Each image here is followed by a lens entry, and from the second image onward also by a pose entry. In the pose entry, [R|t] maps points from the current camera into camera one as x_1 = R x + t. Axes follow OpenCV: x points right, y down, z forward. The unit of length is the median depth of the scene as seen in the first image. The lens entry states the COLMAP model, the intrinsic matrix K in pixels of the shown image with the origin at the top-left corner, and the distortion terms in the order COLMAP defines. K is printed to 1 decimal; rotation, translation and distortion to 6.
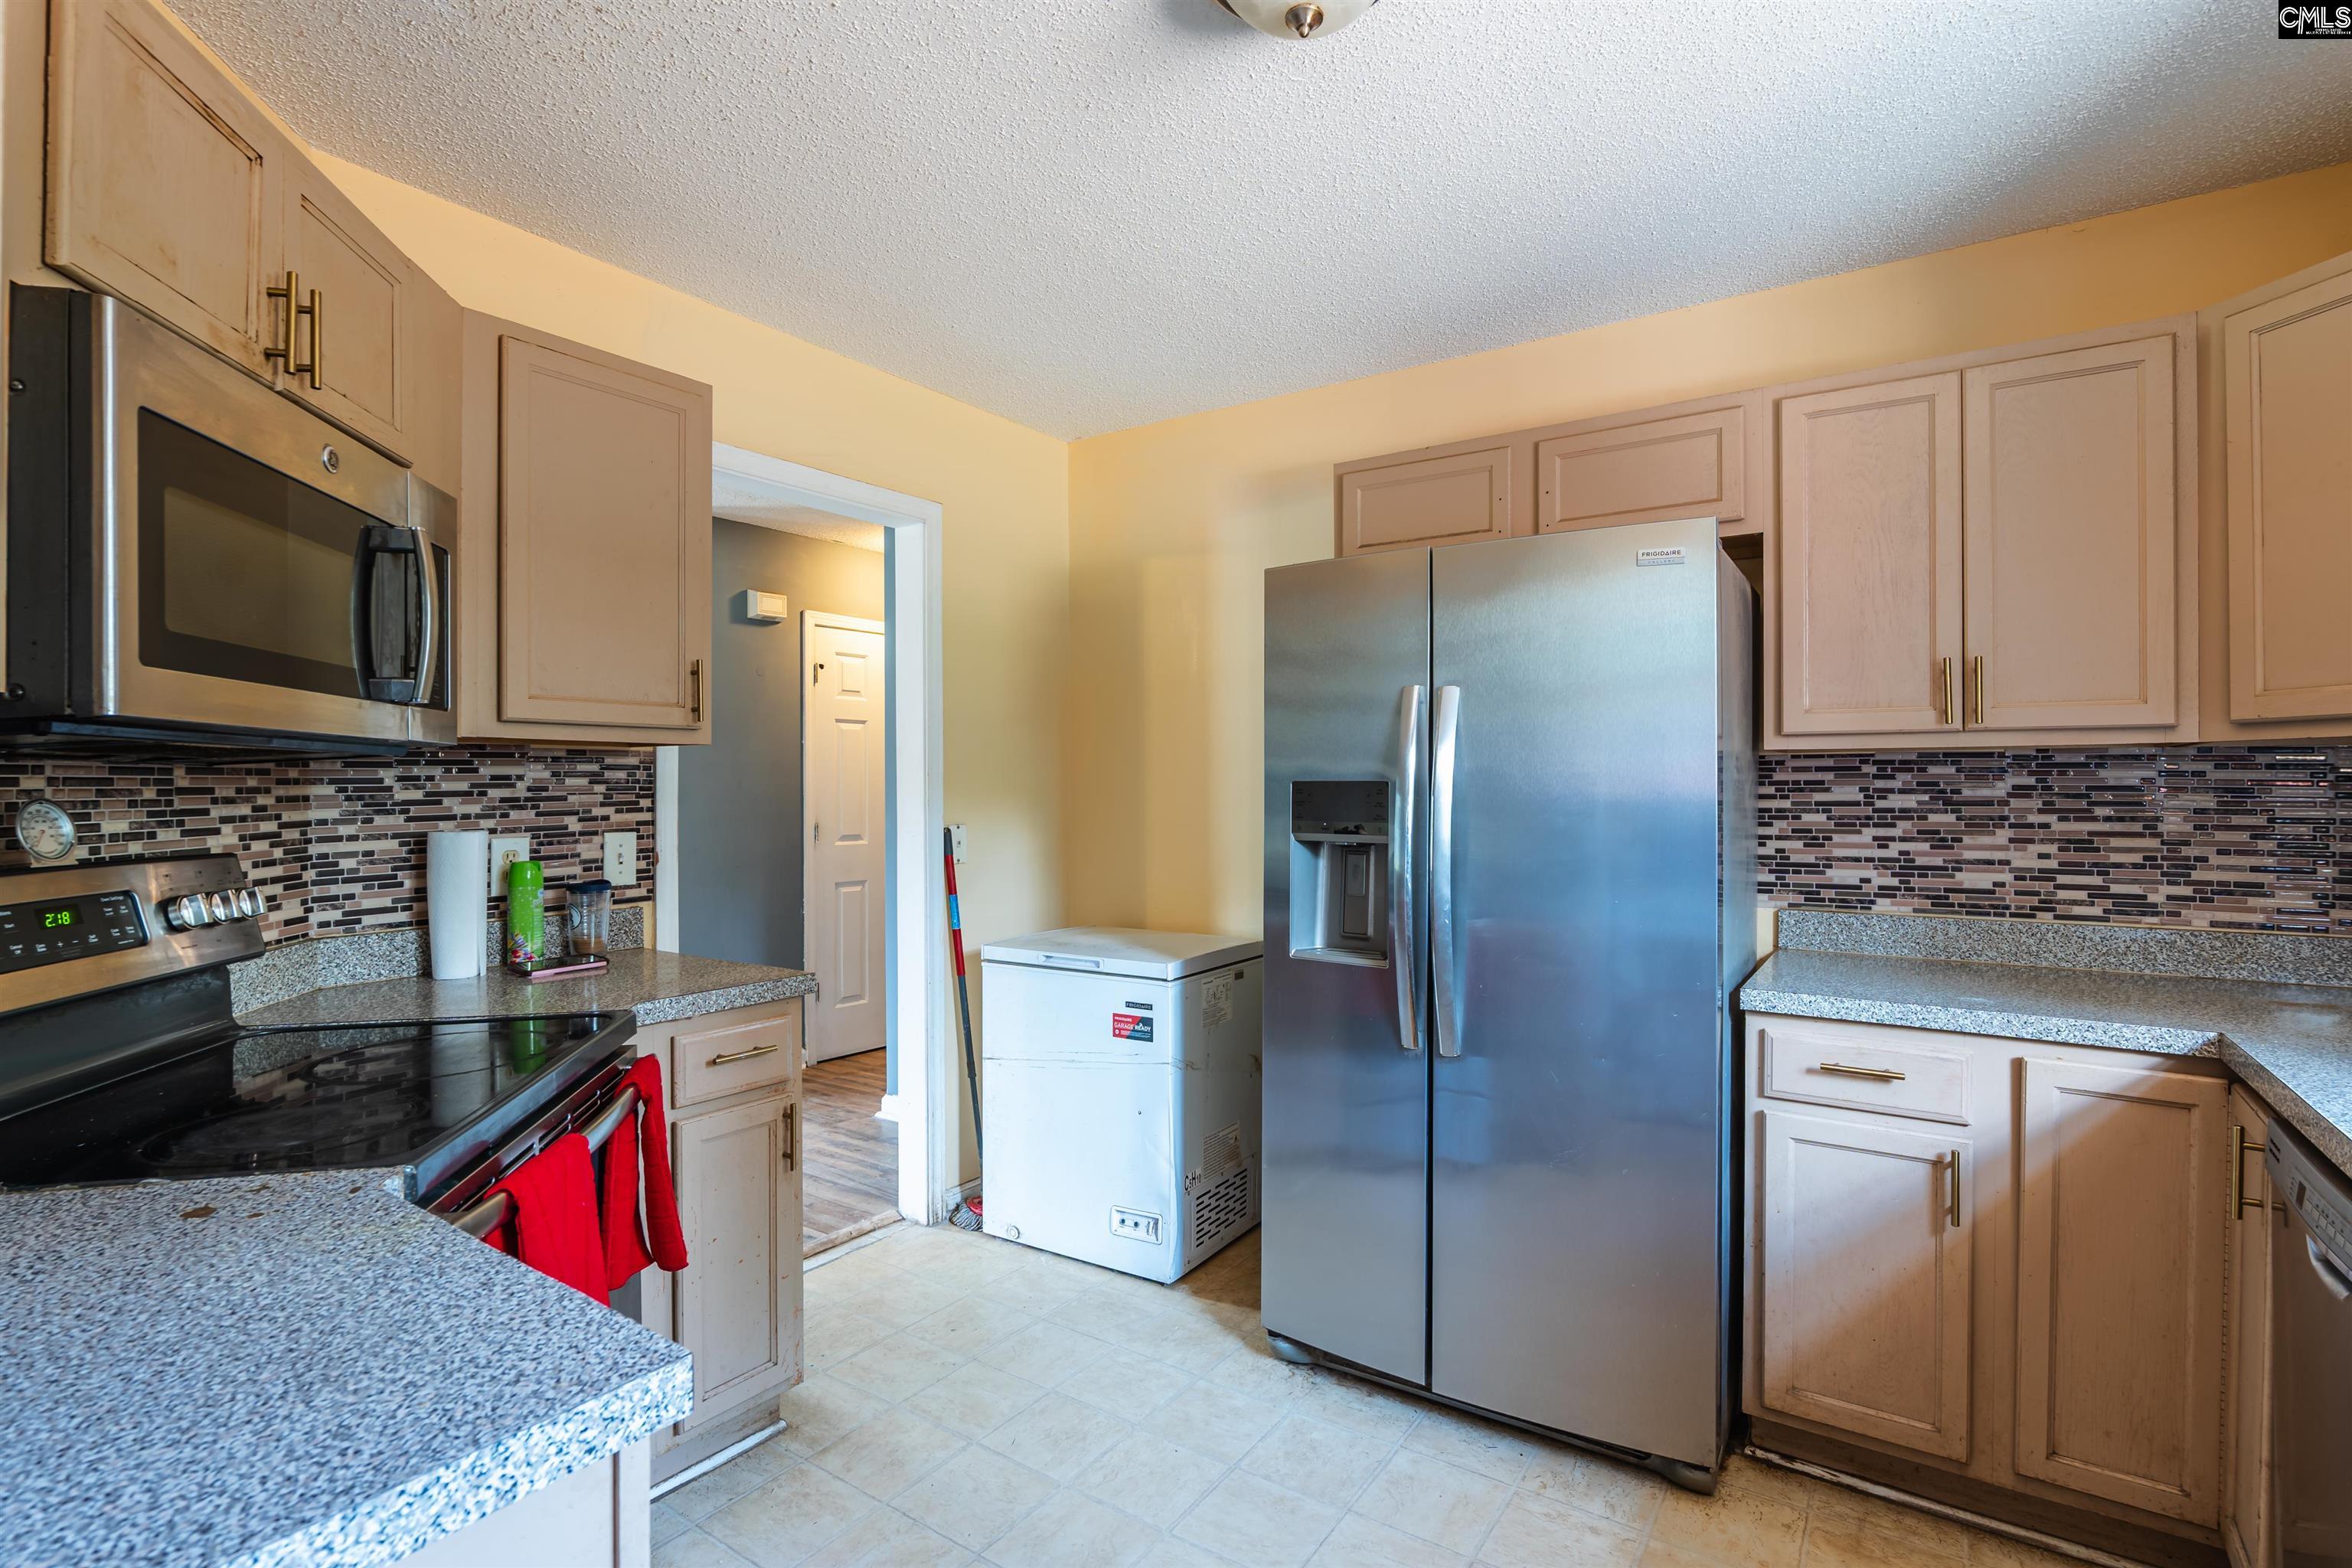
lens RADIAL K [[1096.7, 0, 1229.2], [0, 1096.7, 783.5], [0, 0, 1]] dist [-0.019250, 0.006523]
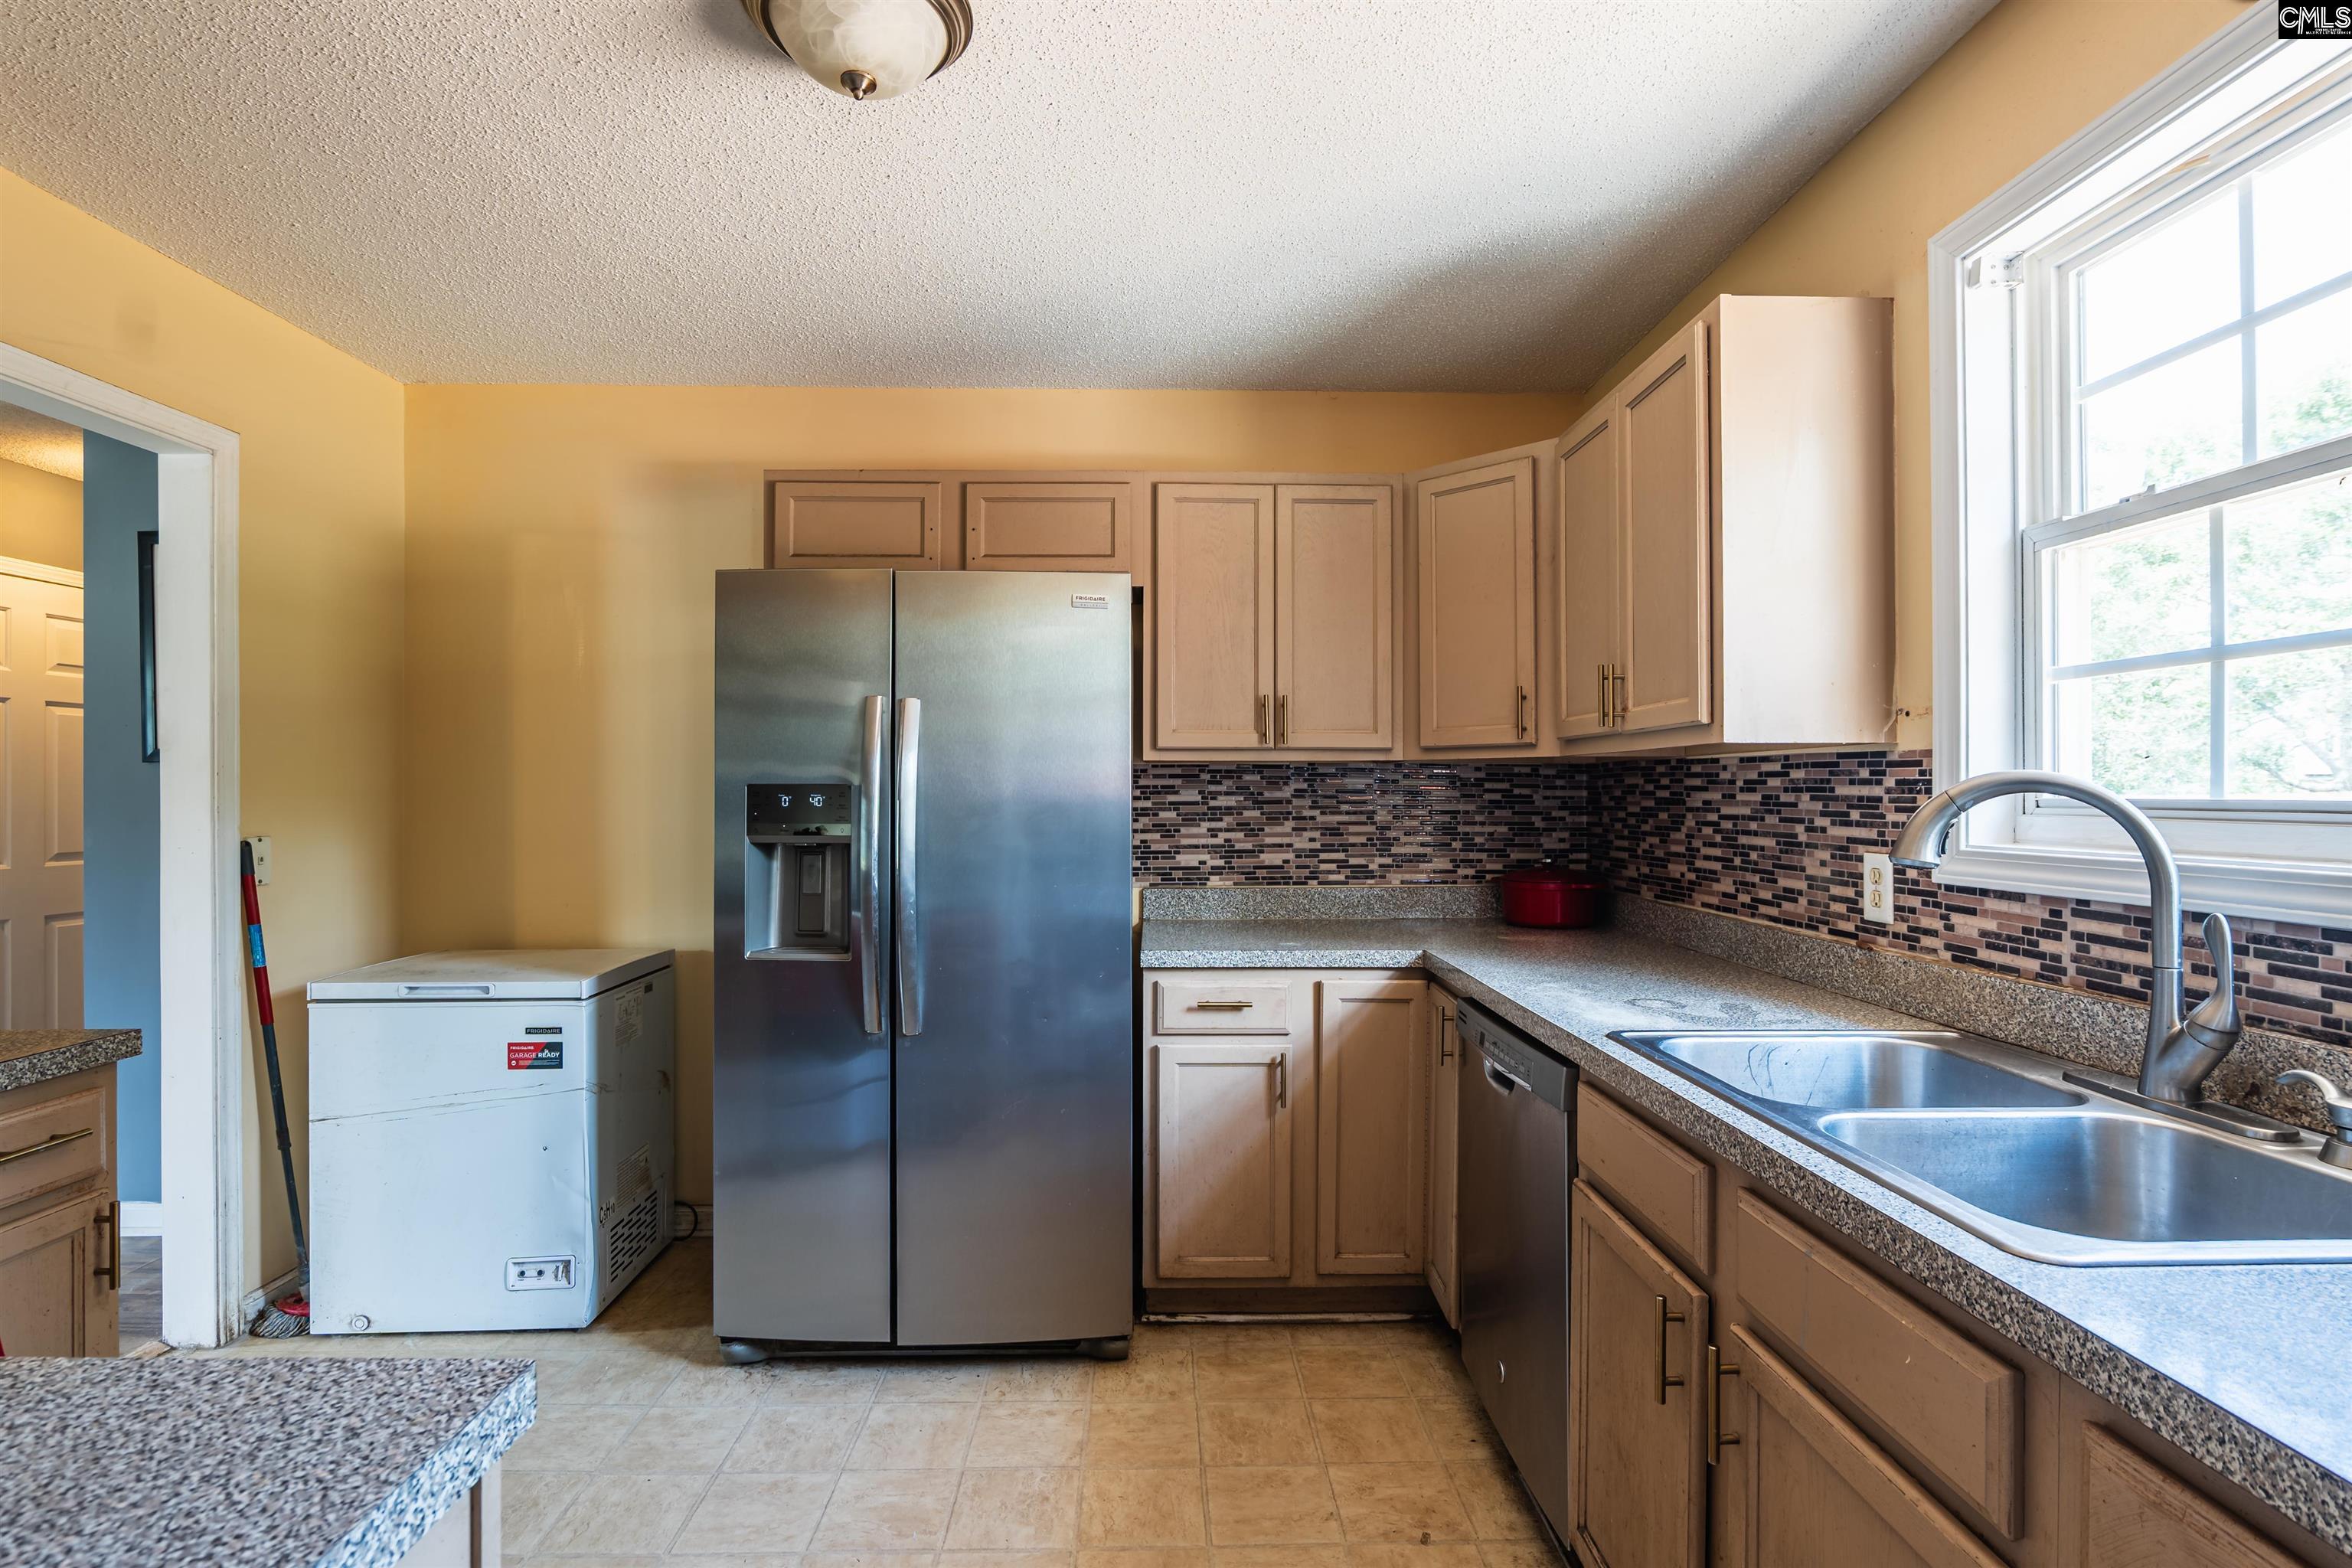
lens RADIAL K [[1105.7, 0, 1180.9], [0, 1105.7, 785.2], [0, 0, 1]] dist [-0.022021, 0.007798]
pose [[0.812229, 0.003375, 0.583328, -0.217193], [-0.002160, 0.999994, -0.002777, 0.000900], [-0.583334, 0.000996, 0.812232, -0.054305]]
